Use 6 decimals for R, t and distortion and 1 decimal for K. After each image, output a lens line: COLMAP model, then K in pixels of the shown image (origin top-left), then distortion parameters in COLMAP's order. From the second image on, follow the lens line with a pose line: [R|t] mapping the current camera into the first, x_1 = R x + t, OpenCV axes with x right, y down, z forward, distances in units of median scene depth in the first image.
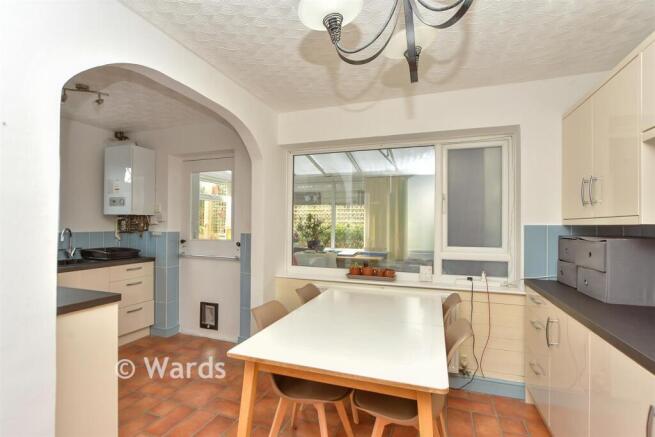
lens RADIAL K [[307.5, 0, 329.2], [0, 307.5, 221.6], [0, 0, 1]] dist [-0.015803, 0.000121]
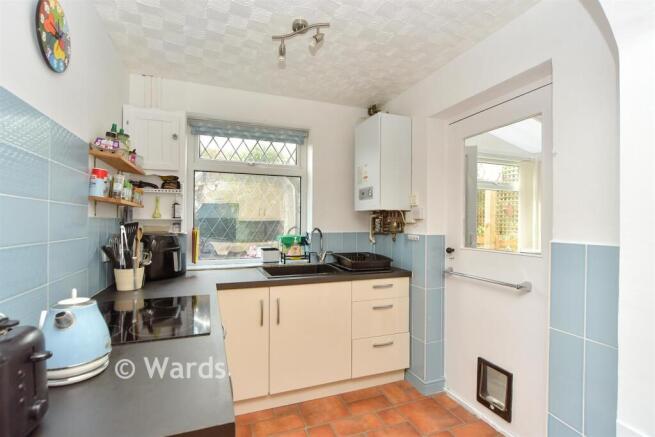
lens RADIAL K [[307.5, 0, 329.2], [0, 307.5, 221.6], [0, 0, 1]] dist [-0.015803, 0.000121]
pose [[0.654985, -0.002658, -0.755637, -0.167656], [0.003727, 0.999993, -0.000287, 0.003964], [0.755633, -0.002628, 0.654990, 0.408132]]
